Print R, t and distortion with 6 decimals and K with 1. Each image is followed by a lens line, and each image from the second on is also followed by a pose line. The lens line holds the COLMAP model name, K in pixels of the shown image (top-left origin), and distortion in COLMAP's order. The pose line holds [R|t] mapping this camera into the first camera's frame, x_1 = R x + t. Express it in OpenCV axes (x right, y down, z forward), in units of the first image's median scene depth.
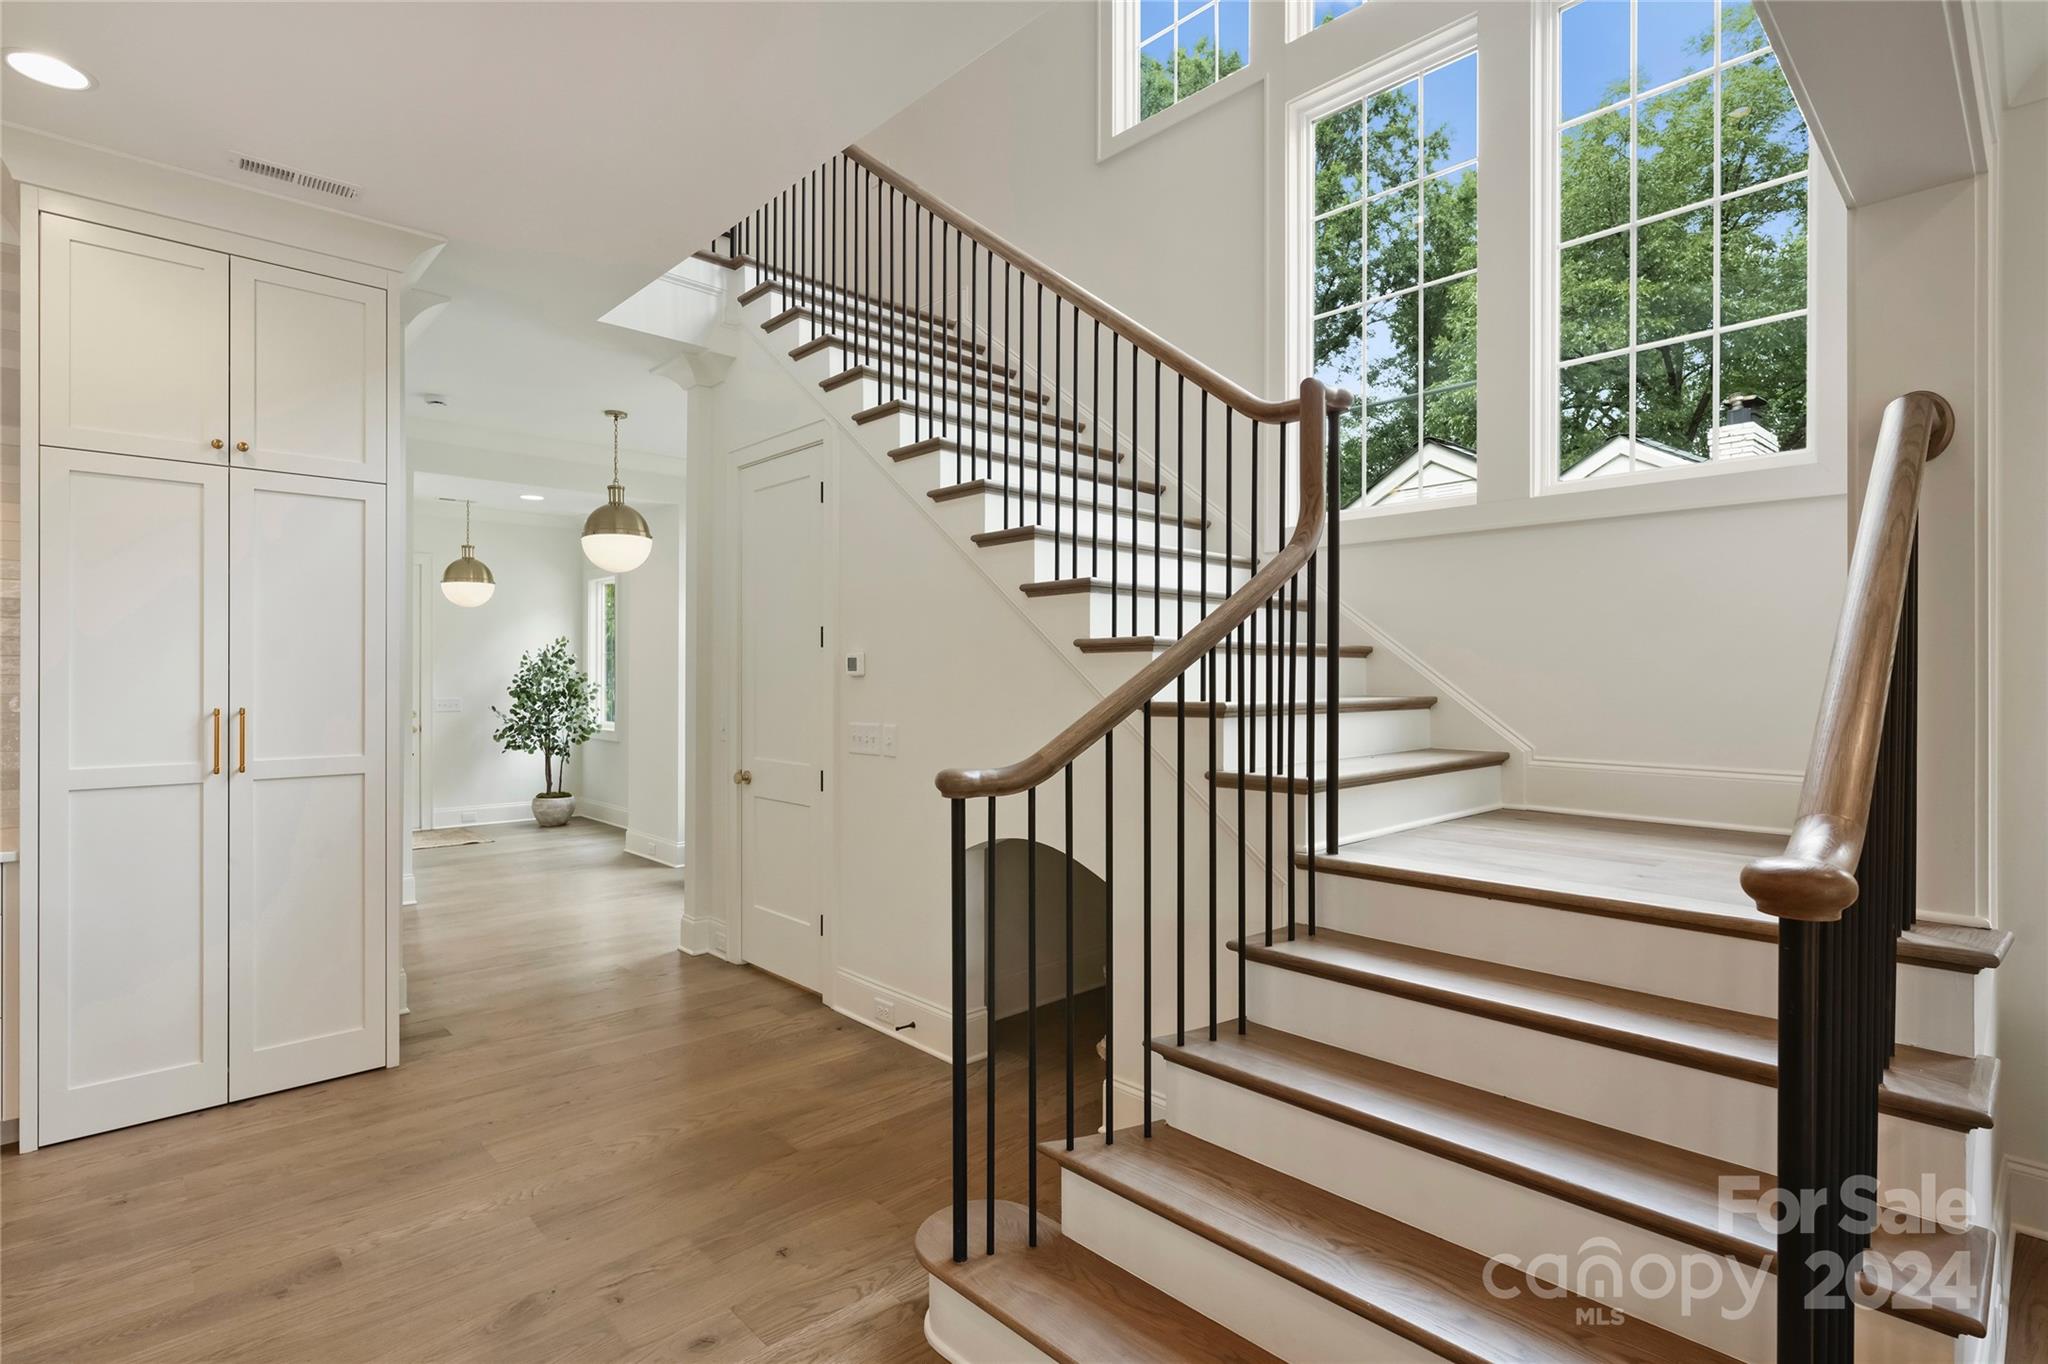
lens RADIAL K [[993.8, 0, 1010.9], [0, 993.8, 671.7], [0, 0, 1]] dist [-0.001047, 0.000964]
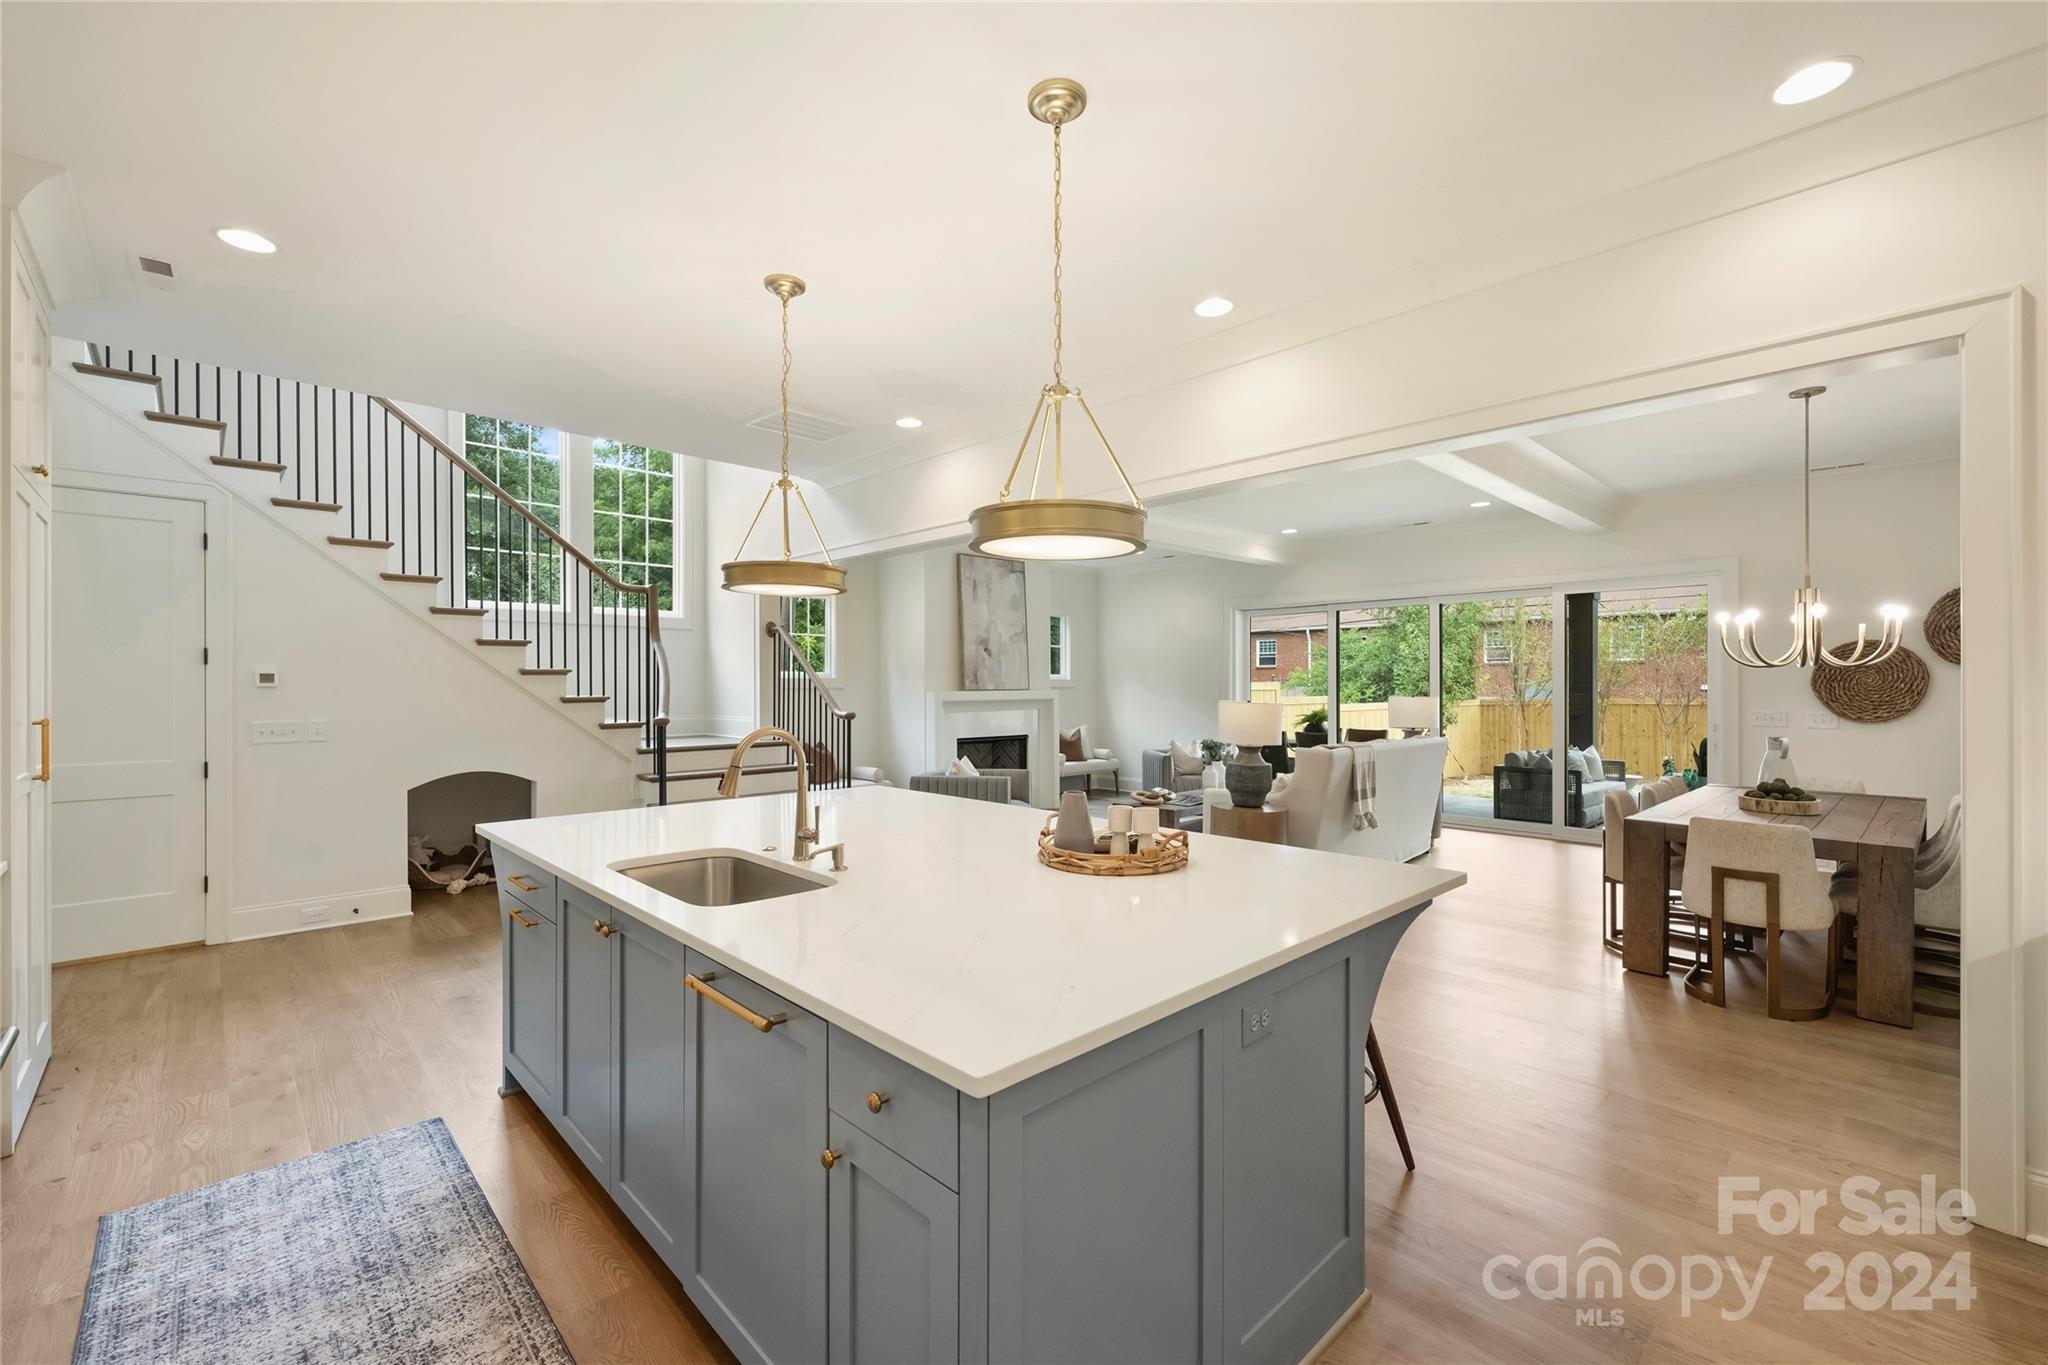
lens RADIAL K [[835.2, 0, 1017.4], [0, 835.2, 688.6], [0, 0, 1]] dist [0.002774, 0.000293]
pose [[-0.017186, -0.005667, 0.999836, -1.713398], [0.001245, 0.999983, 0.005689, 0.000518], [-0.999852, 0.001343, -0.017179, -0.023796]]
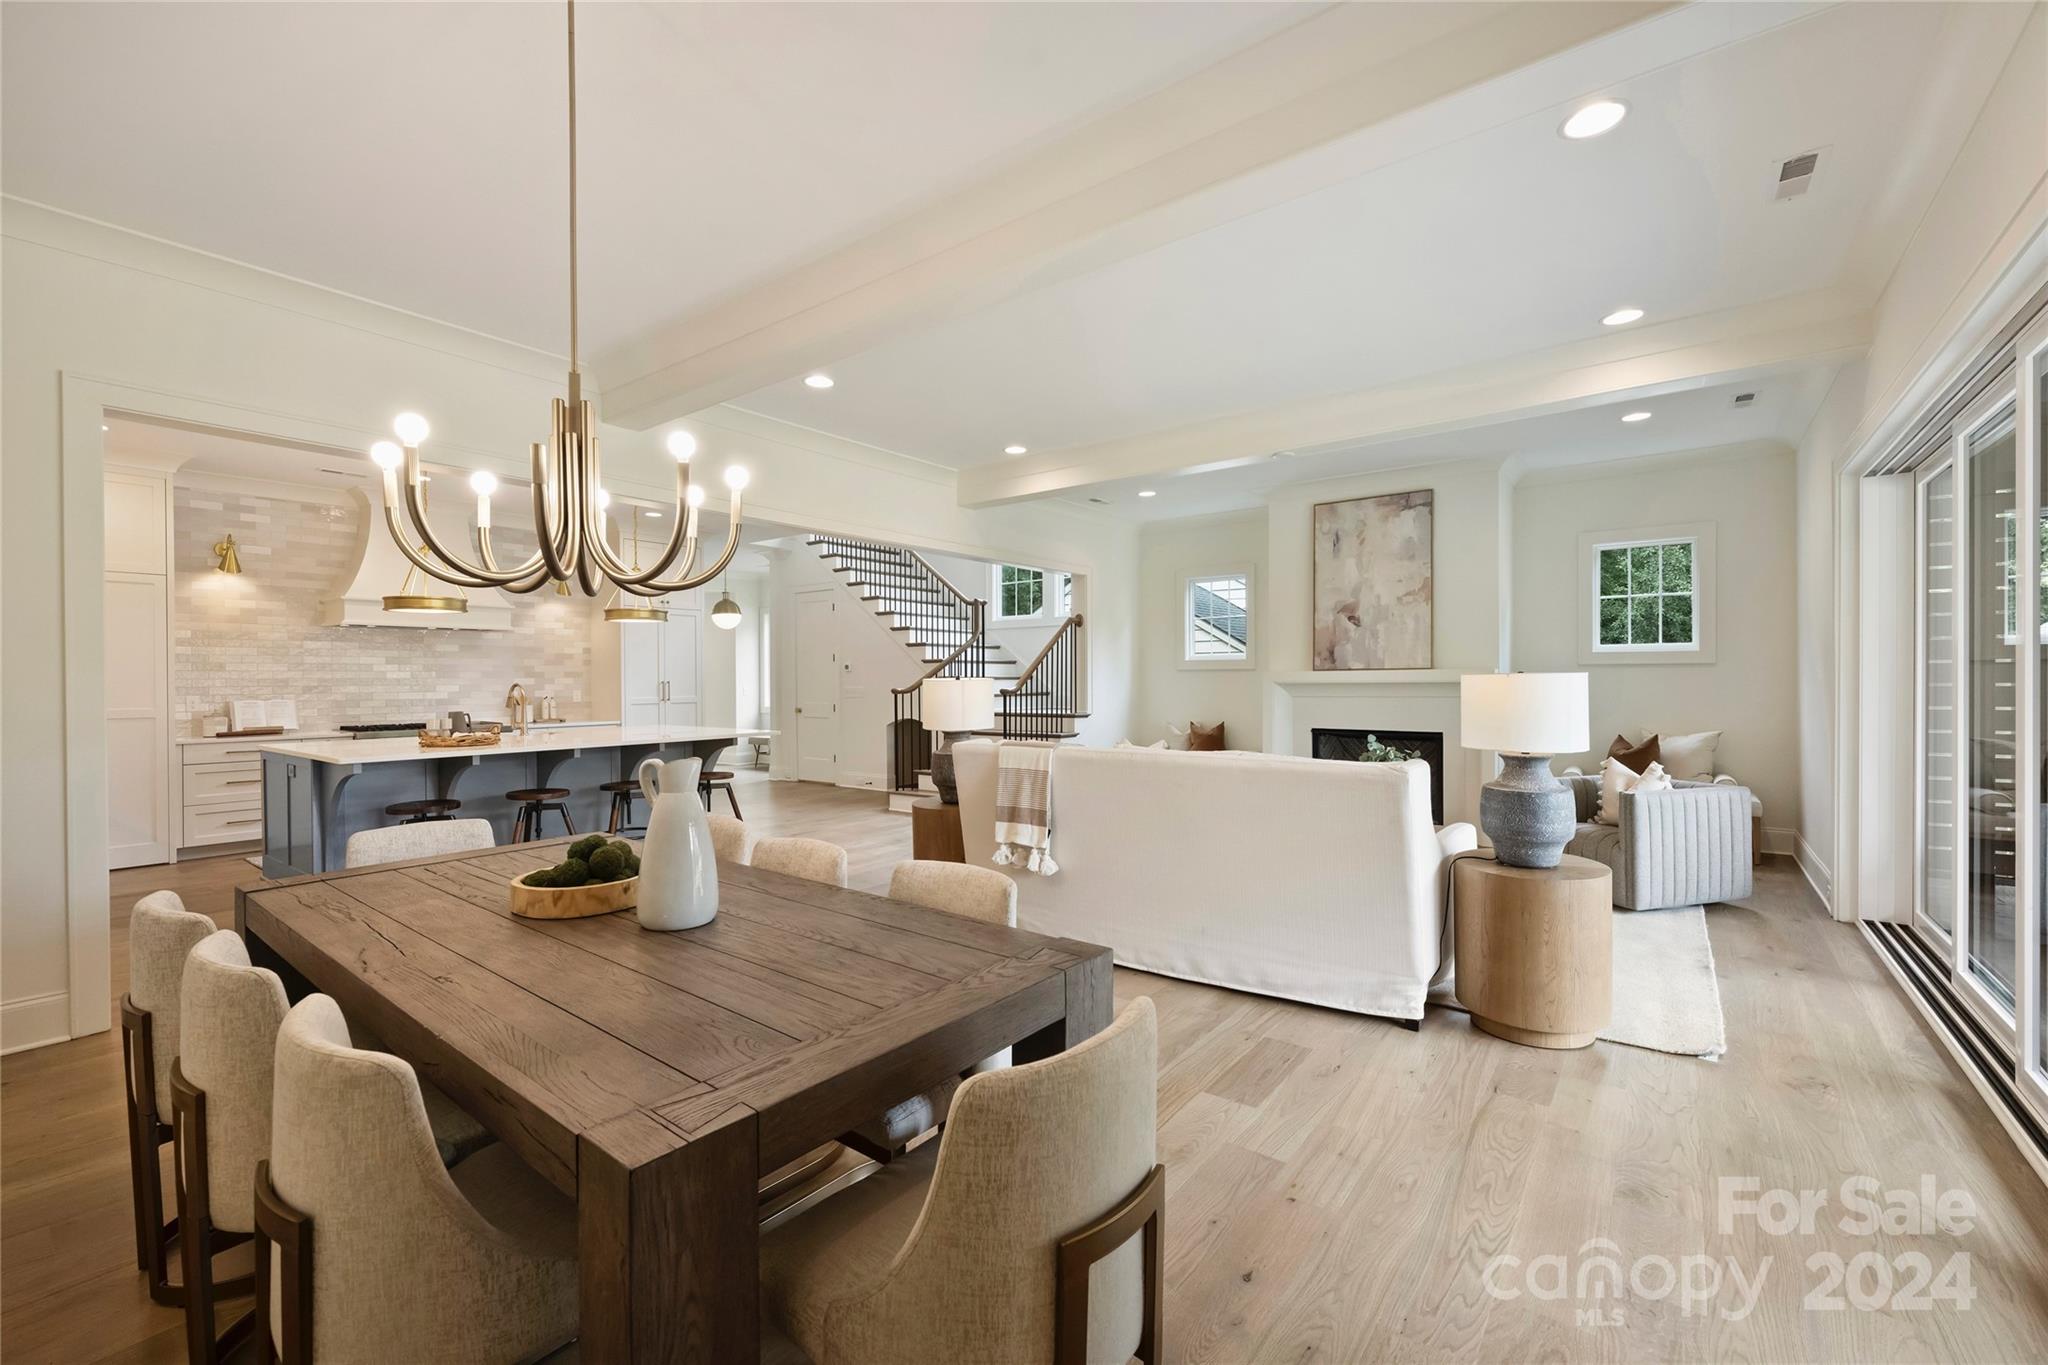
lens RADIAL K [[881.7, 0, 1038.6], [0, 881.7, 676.4], [0, 0, 1]] dist [-0.005146, 0.001298]
pose [[0.982990, -0.008636, 0.183456, -0.101726], [0.008882, 0.999960, -0.000521, 0.033686], [-0.183445, 0.002142, 0.983028, -2.147853]]
